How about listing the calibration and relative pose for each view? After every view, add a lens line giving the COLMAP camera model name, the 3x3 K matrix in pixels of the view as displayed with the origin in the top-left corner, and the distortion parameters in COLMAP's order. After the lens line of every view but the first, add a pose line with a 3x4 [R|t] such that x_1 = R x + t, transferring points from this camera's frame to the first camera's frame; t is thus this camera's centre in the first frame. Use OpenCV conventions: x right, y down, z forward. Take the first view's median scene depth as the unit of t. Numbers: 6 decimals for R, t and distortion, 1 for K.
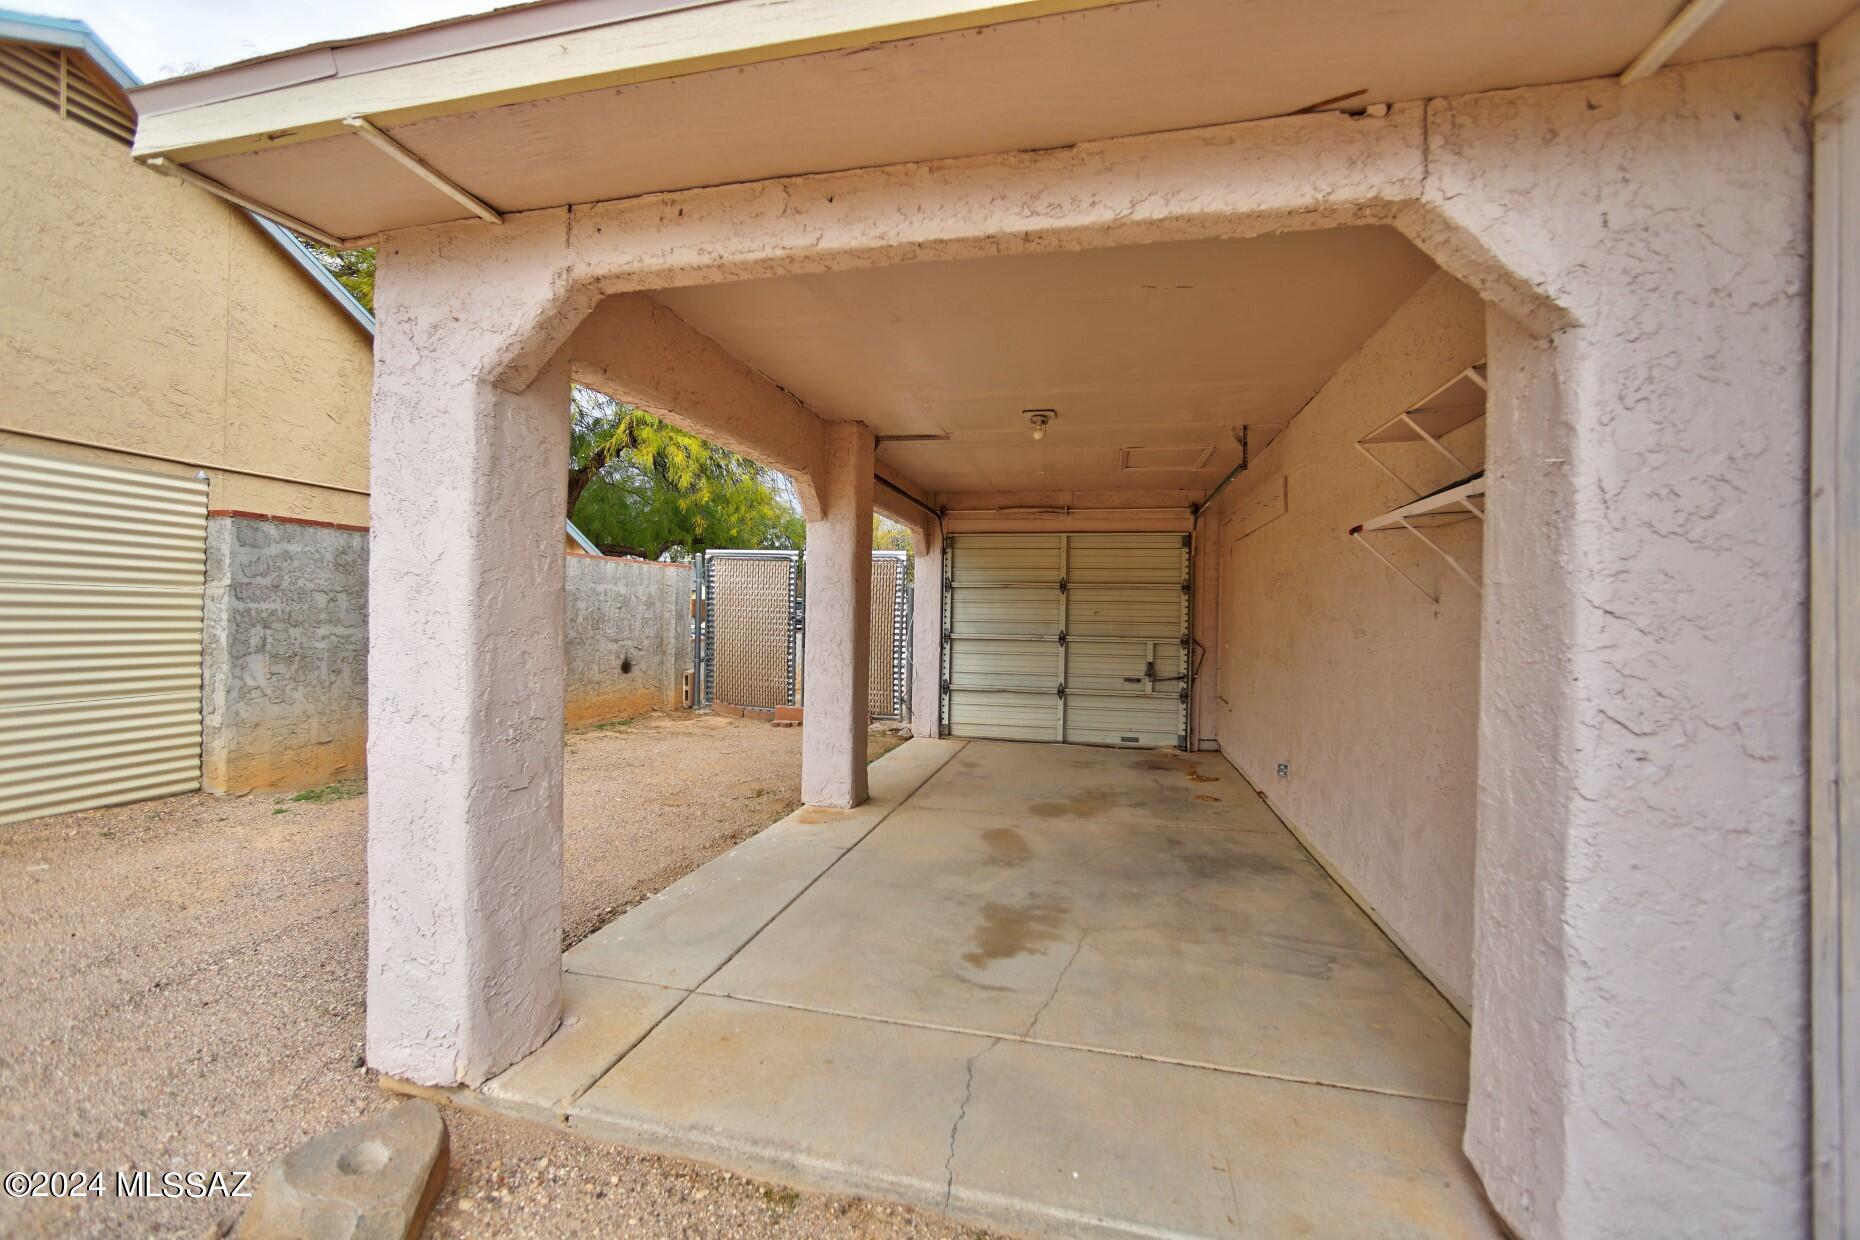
lens RADIAL K [[736.6, 0, 927.5], [0, 736.6, 619.8], [0, 0, 1]] dist [-0.041333, 0.015670]
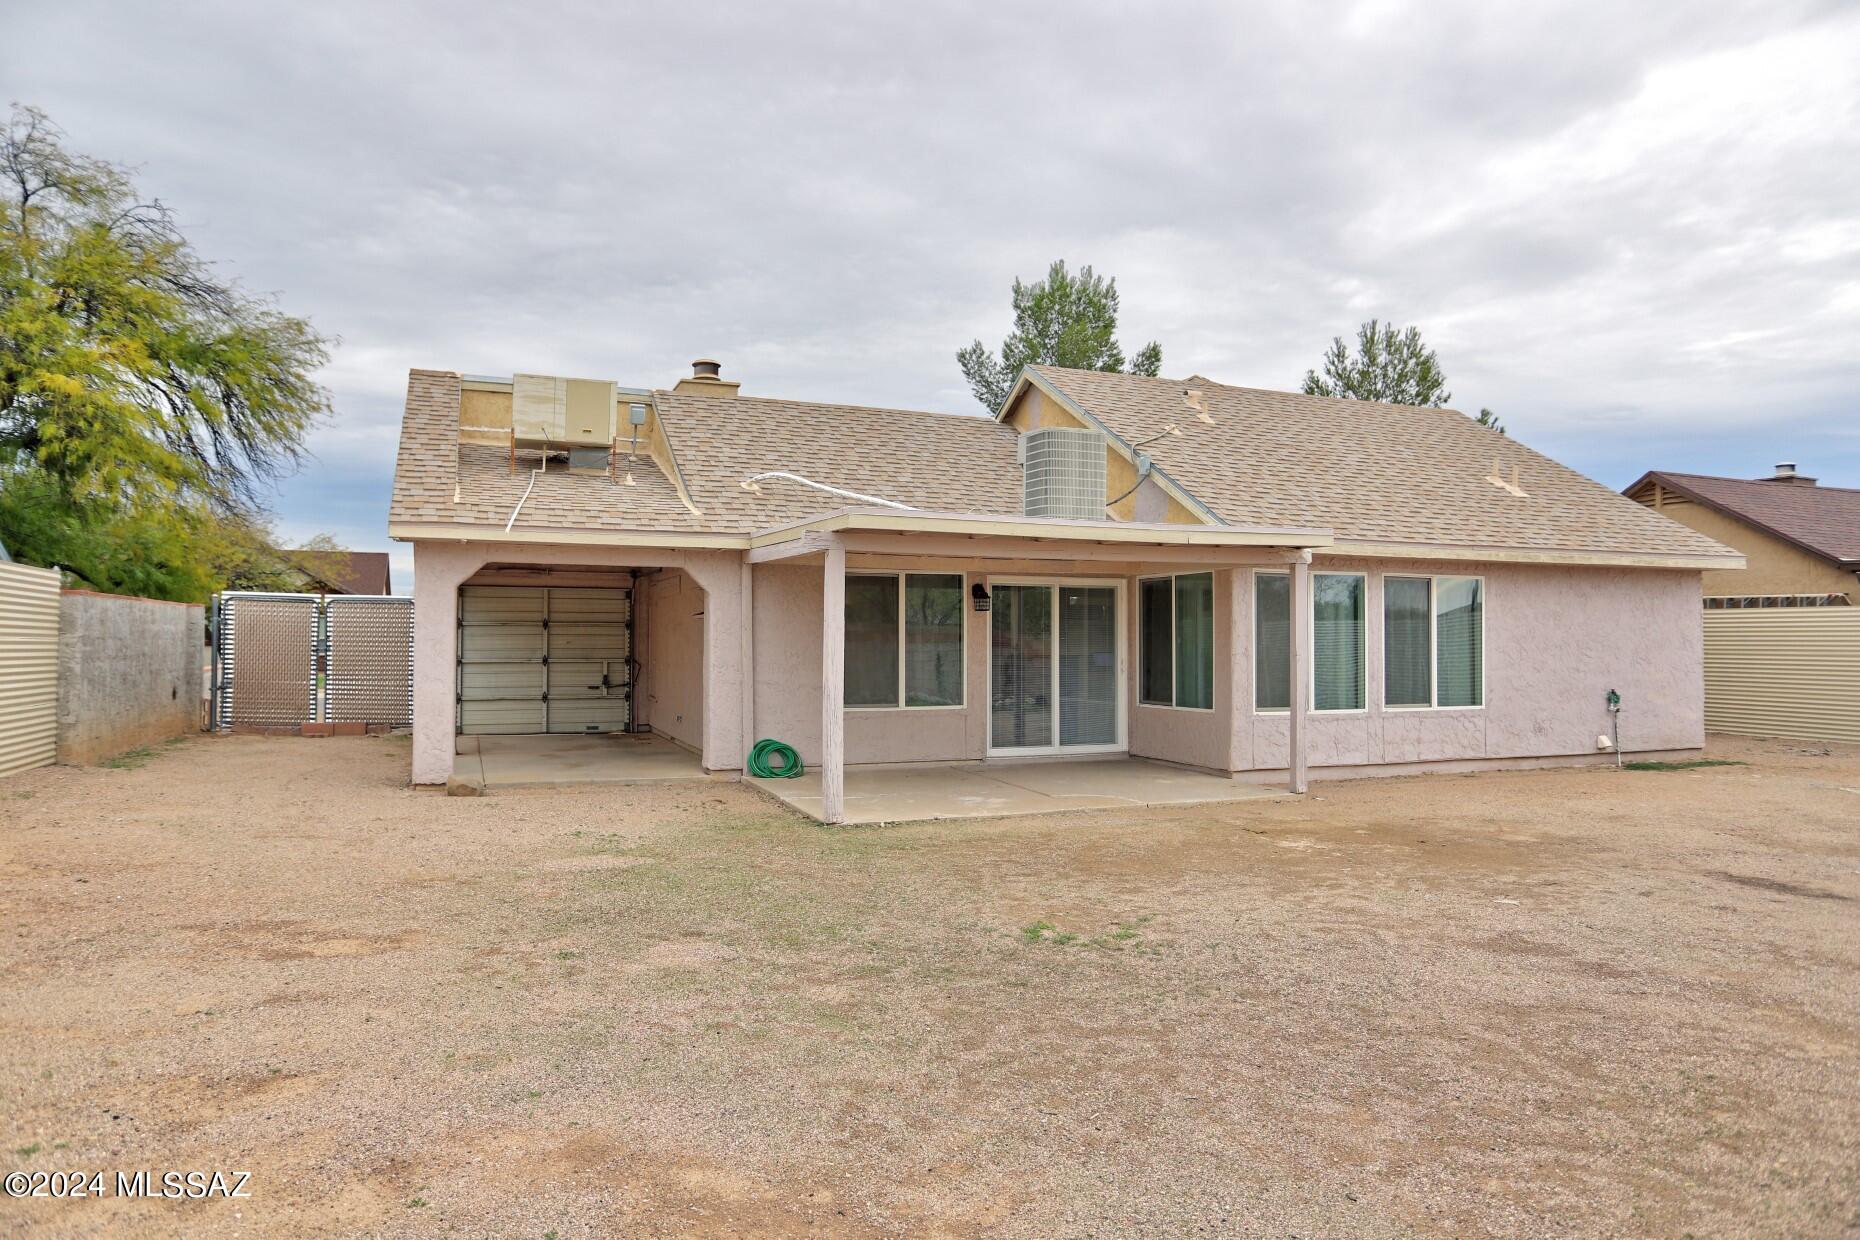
lens RADIAL K [[1170.1, 0, 925.2], [0, 1170.1, 625.6], [0, 0, 1]] dist [-0.067818, 0.062584]
pose [[0.818934, -0.007408, 0.573840, -0.531063], [0.015104, 0.999849, -0.008648, -0.012502], [-0.573689, 0.015749, 0.818922, -1.336532]]
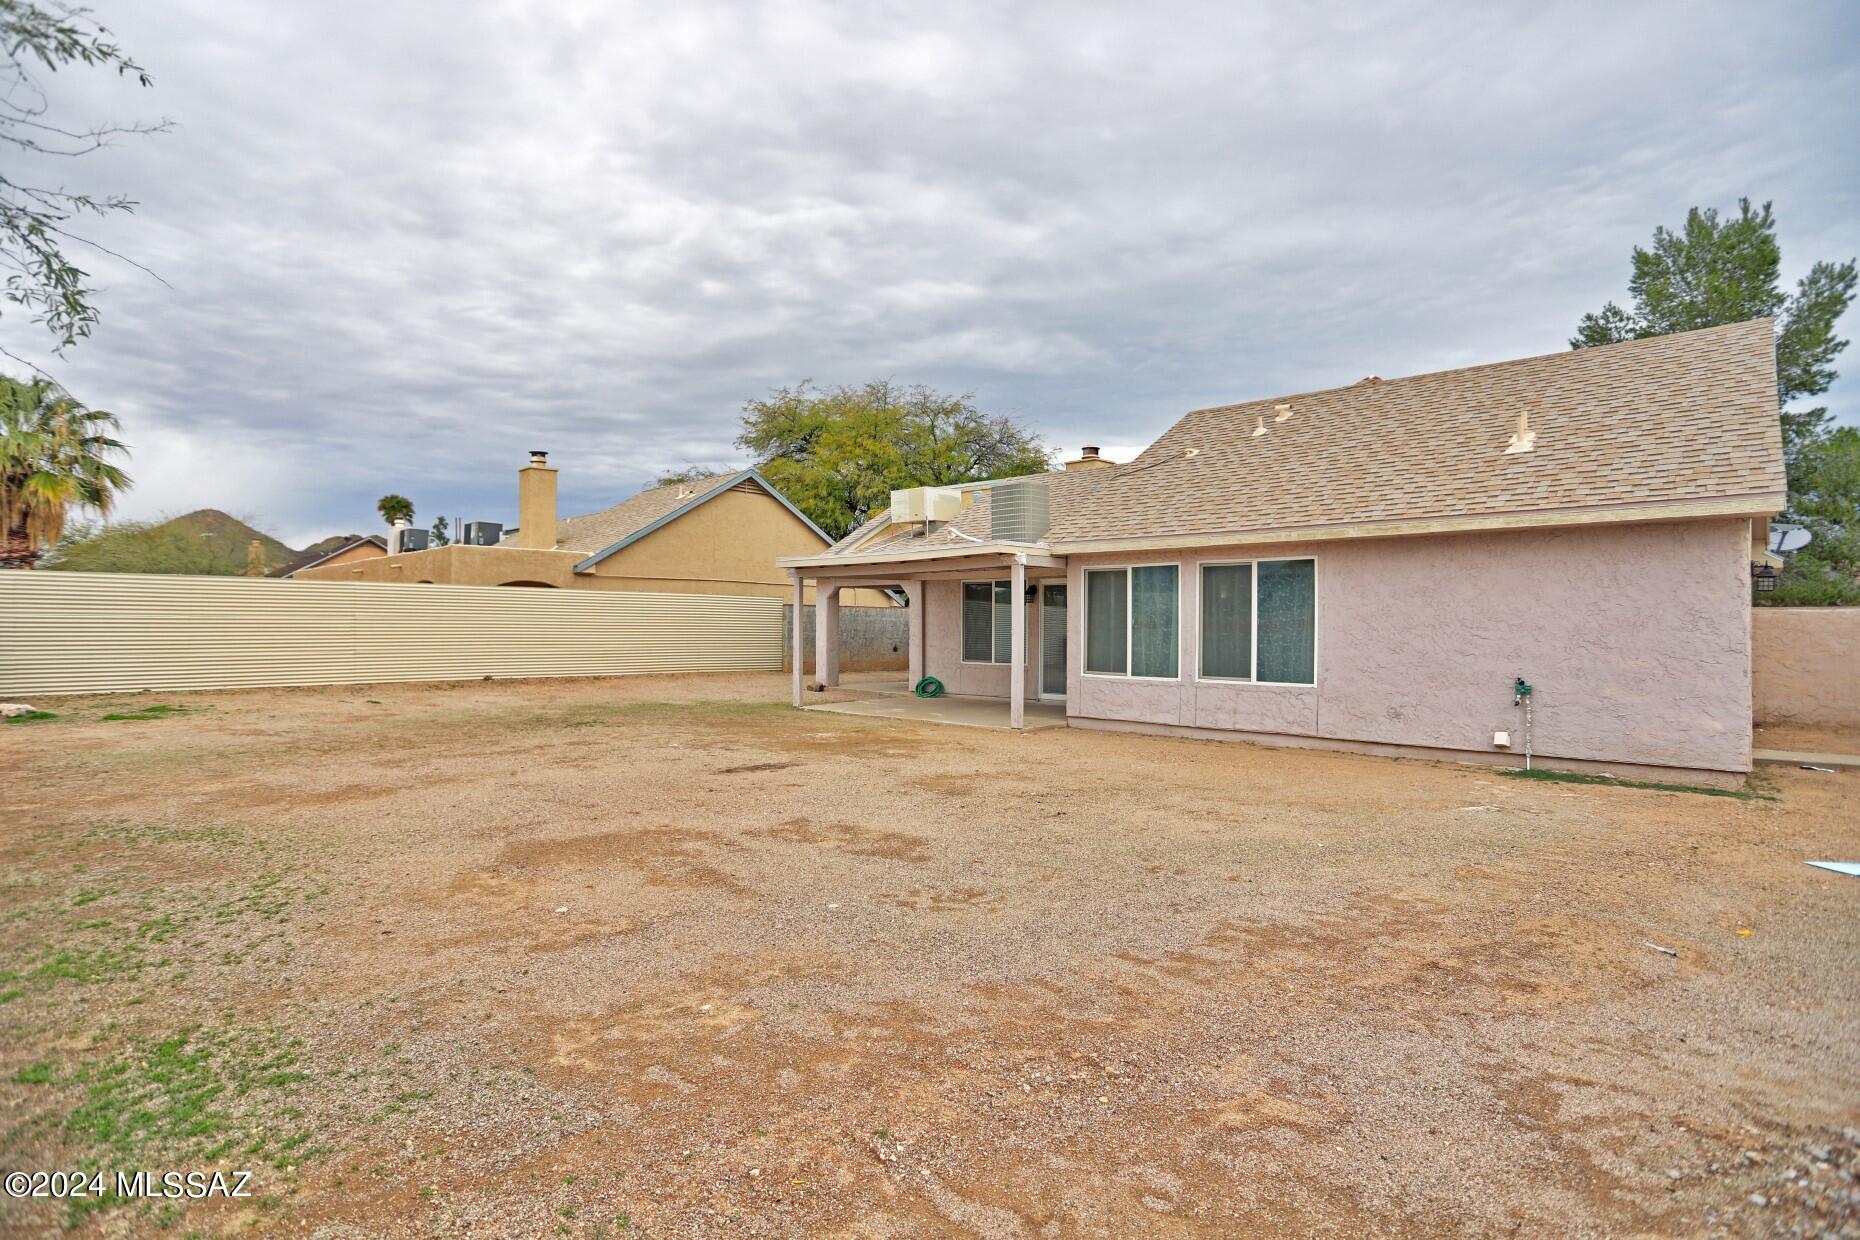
lens RADIAL K [[909.9, 0, 934.7], [0, 909.9, 616.5], [0, 0, 1]] dist [-0.051659, 0.021136]
pose [[0.869730, -0.017142, -0.493229, 1.419549], [0.004741, 0.999641, -0.026382, 0.038711], [0.493505, 0.020607, 0.869499, -1.892752]]
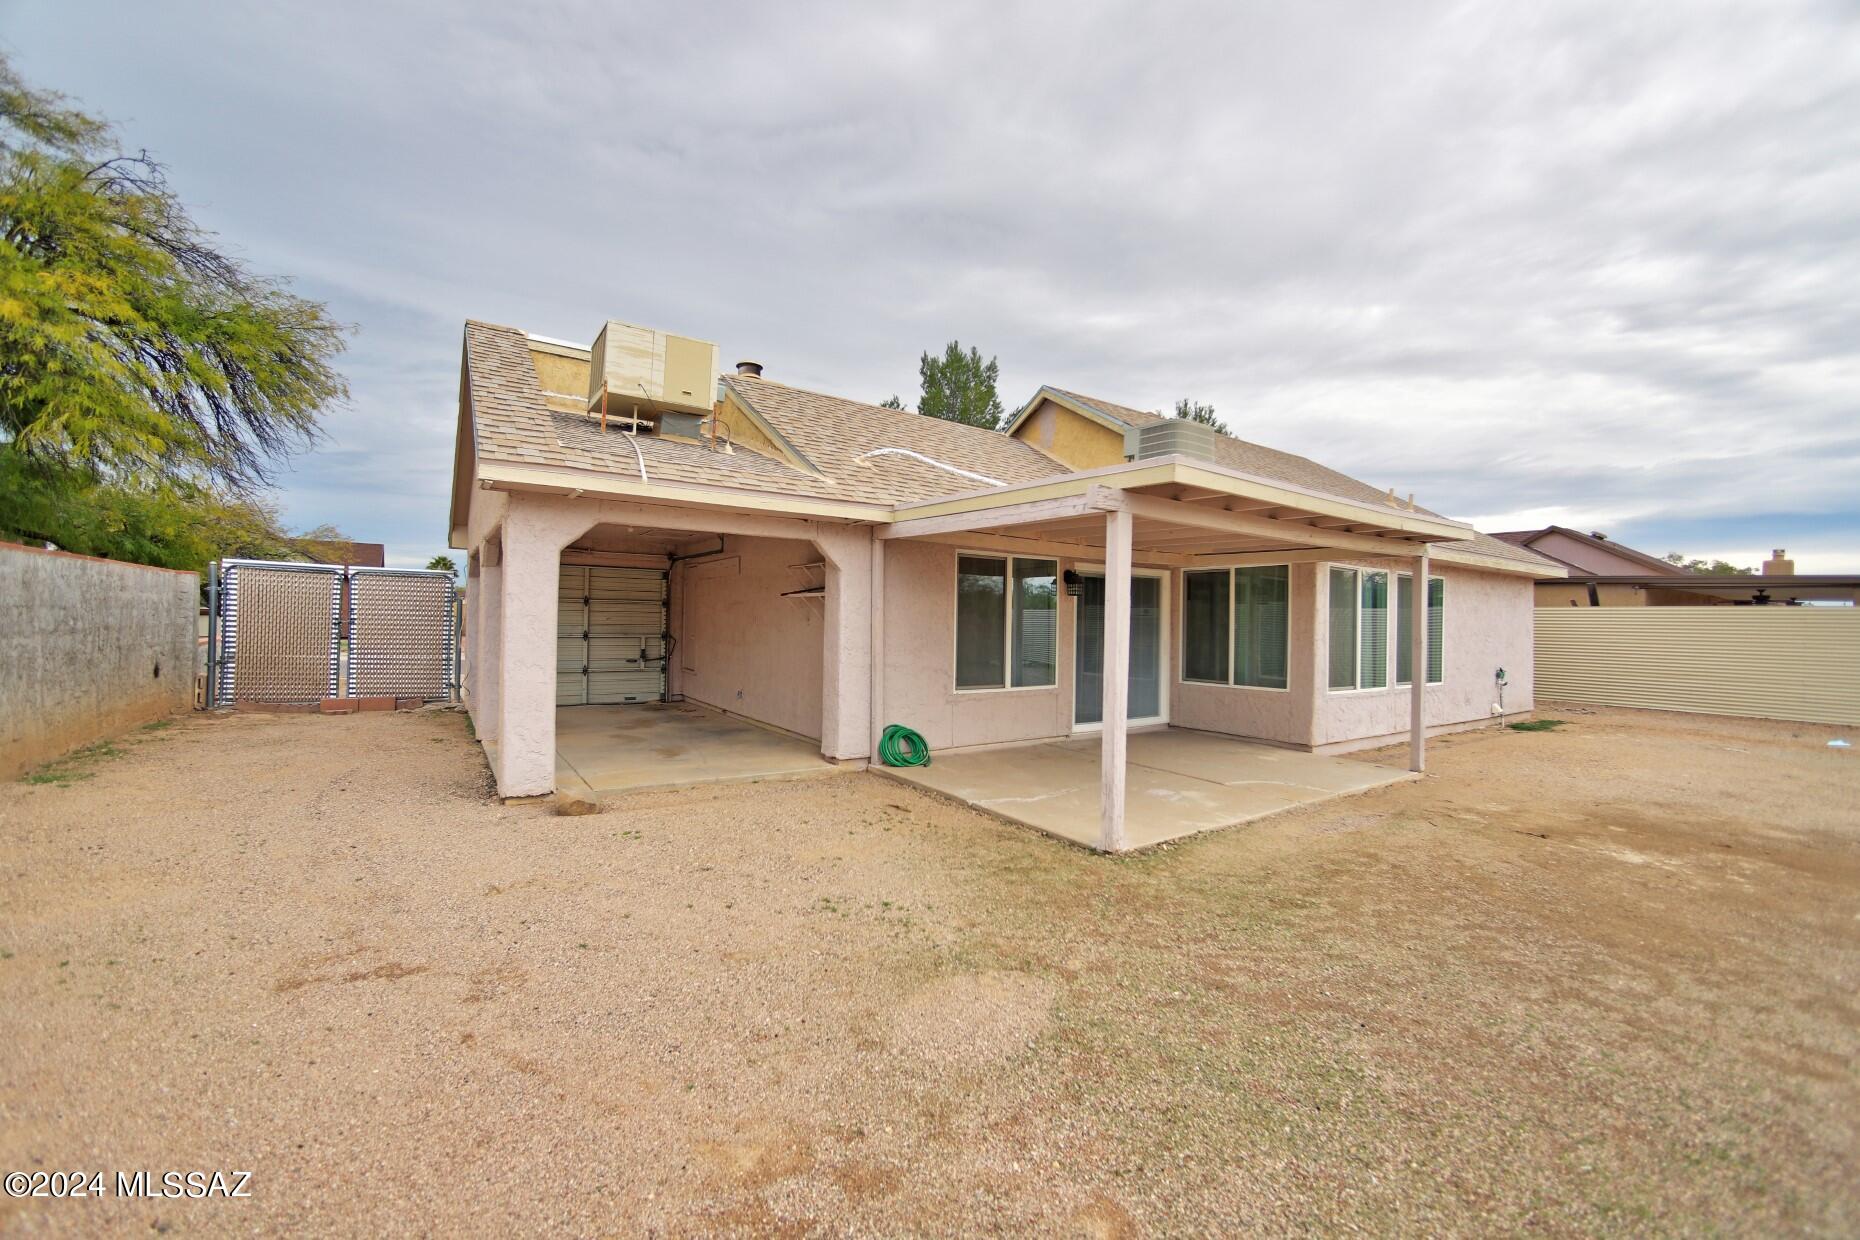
lens RADIAL K [[736.6, 0, 927.5], [0, 736.6, 619.8], [0, 0, 1]] dist [-0.041333, 0.015670]
pose [[0.671101, -0.004001, 0.741355, -0.474167], [-0.000390, 0.999983, 0.005750, -0.016869], [-0.741366, -0.004148, 0.671088, -0.547560]]
